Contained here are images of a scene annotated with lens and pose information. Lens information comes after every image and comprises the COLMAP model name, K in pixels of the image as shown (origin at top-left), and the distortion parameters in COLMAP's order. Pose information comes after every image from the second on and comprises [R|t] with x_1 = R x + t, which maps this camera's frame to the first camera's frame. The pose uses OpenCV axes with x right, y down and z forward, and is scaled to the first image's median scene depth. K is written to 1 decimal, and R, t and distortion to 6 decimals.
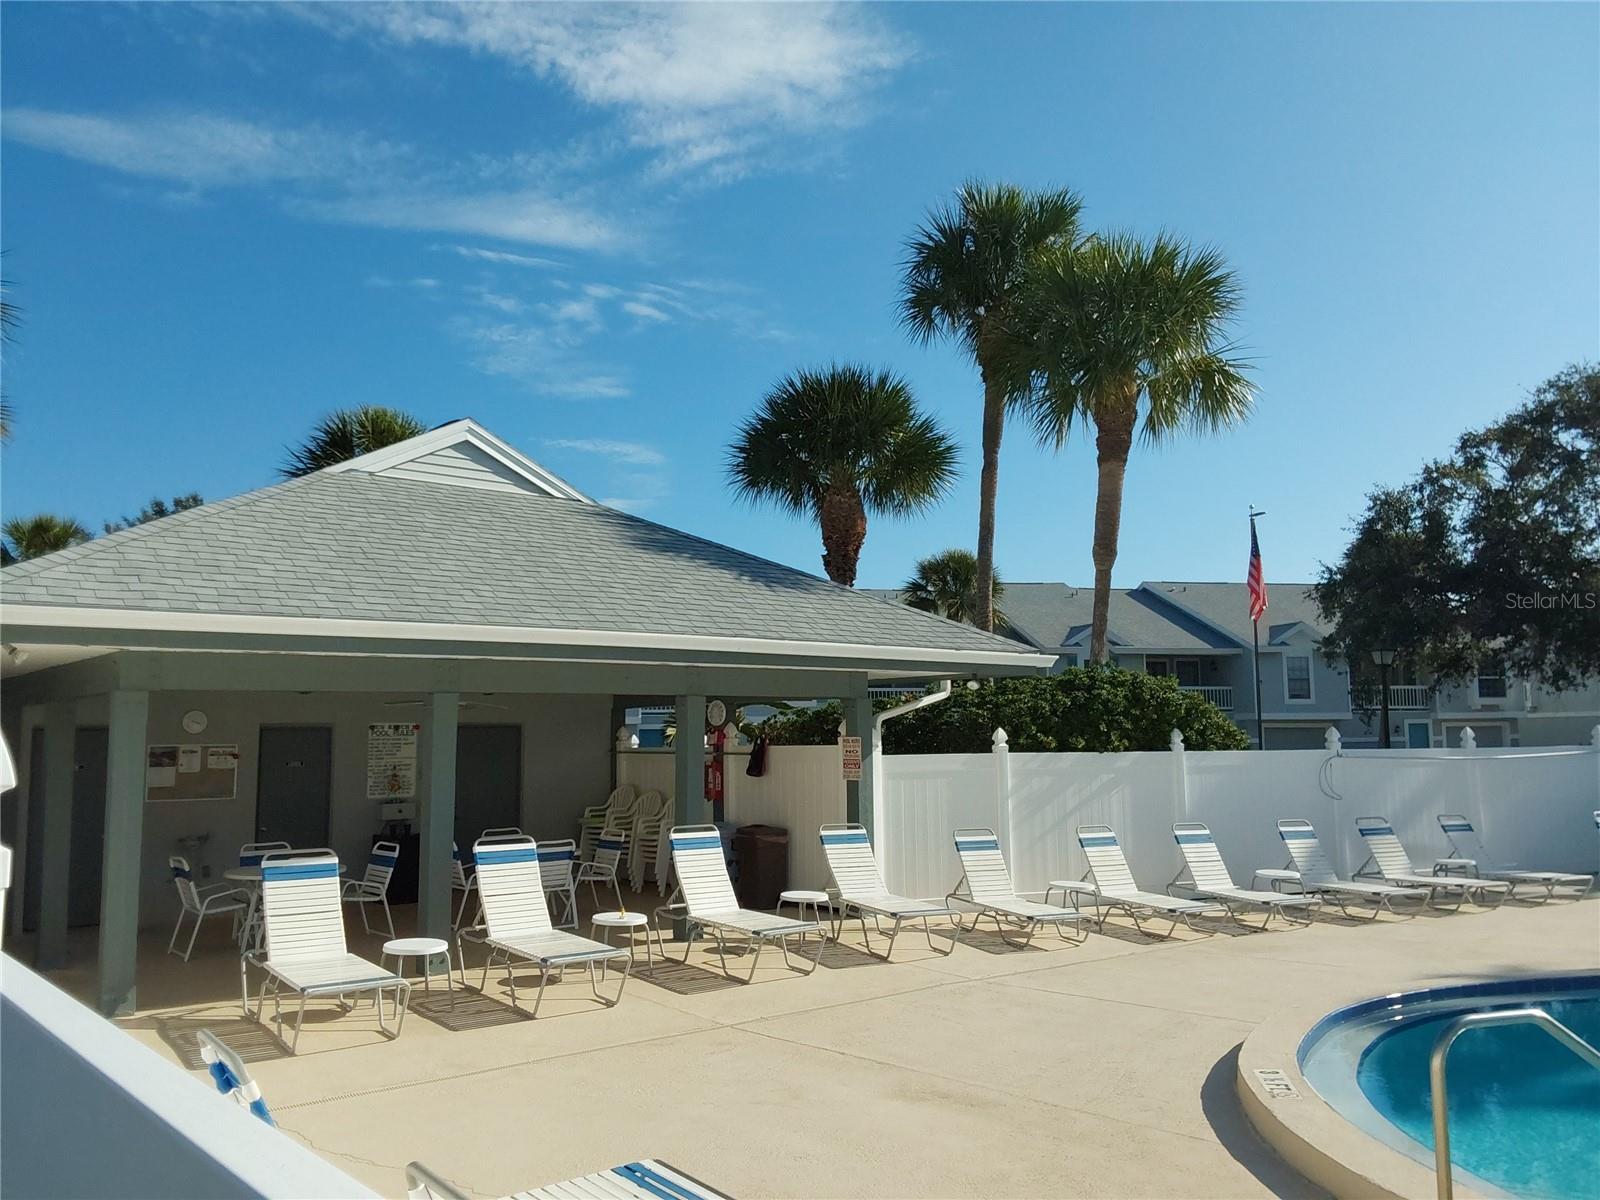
lens RADIAL K [[1289.6, 0, 787.4], [0, 1289.6, 606.0], [0, 0, 1]] dist [0.143445, -0.223459]
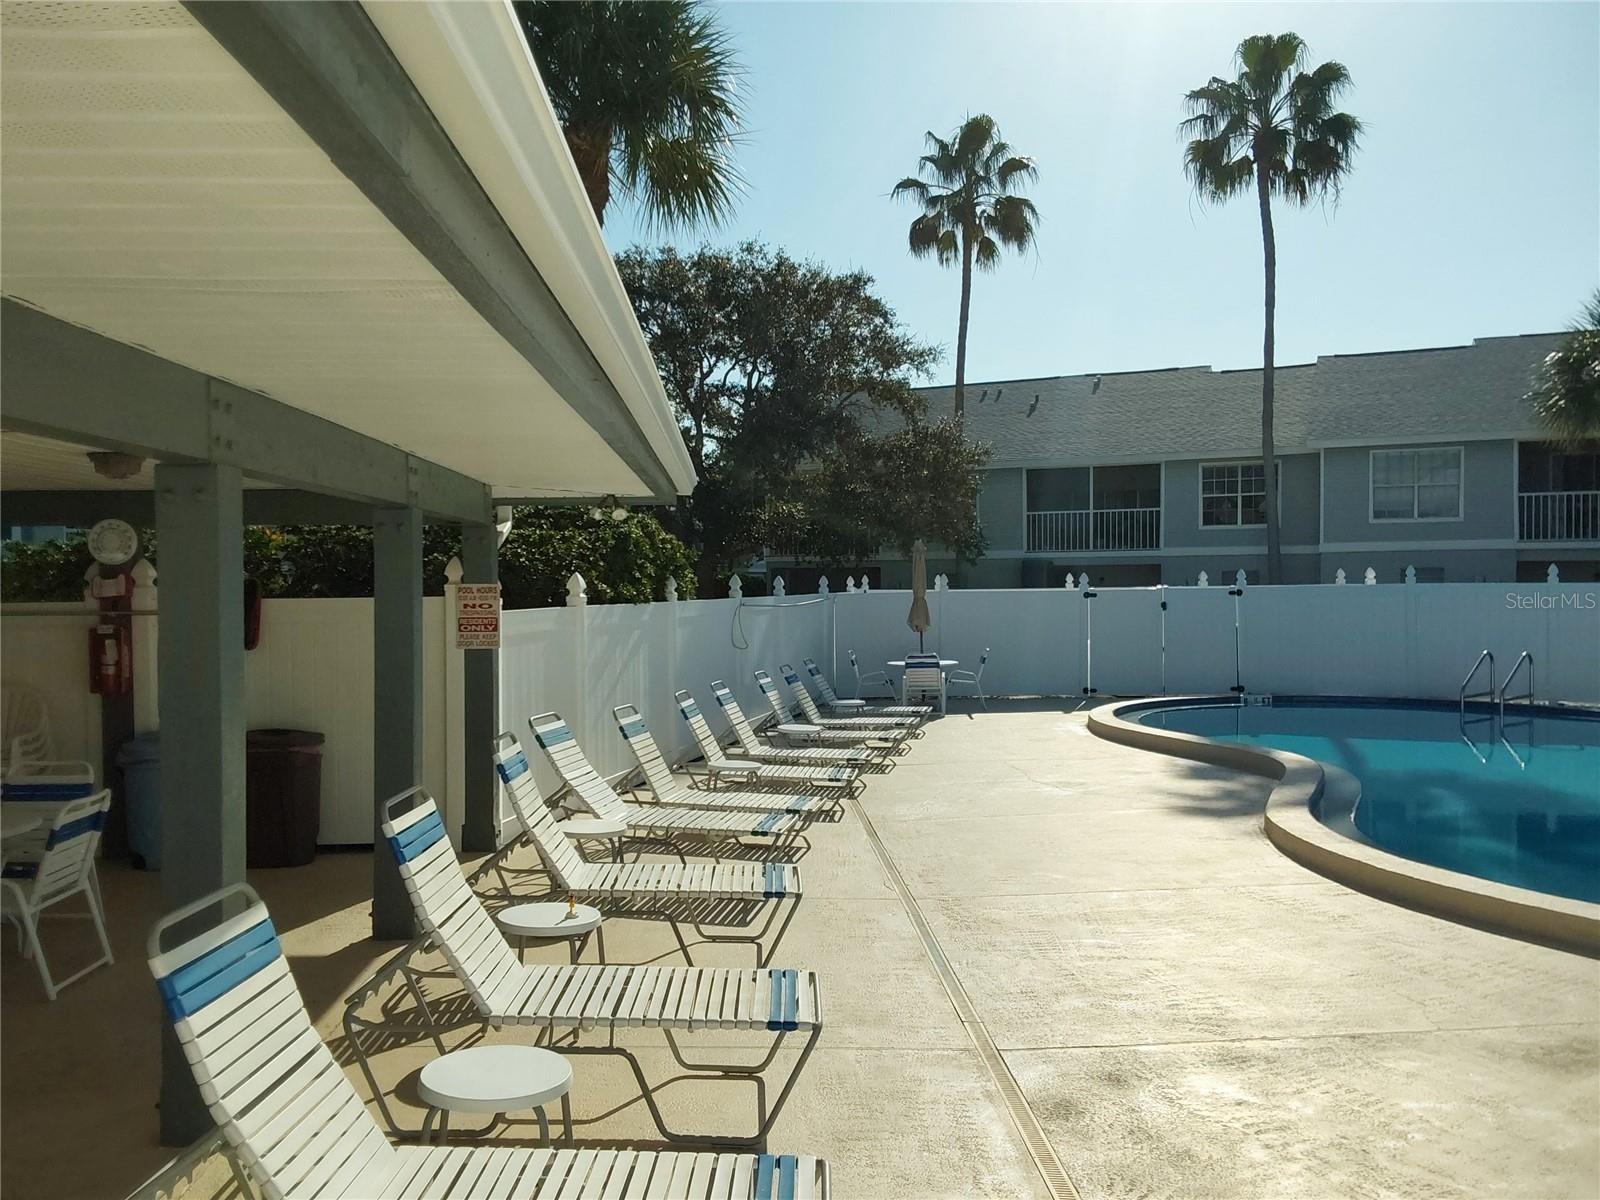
lens RADIAL K [[1287.6, 0, 765.7], [0, 1287.6, 623.7], [0, 0, 1]] dist [0.082614, -0.139627]
pose [[0.608354, -0.020847, 0.793392, -0.353758], [-0.077551, 0.993310, 0.085564, 0.049758], [-0.789868, -0.113581, 0.602667, 0.449586]]
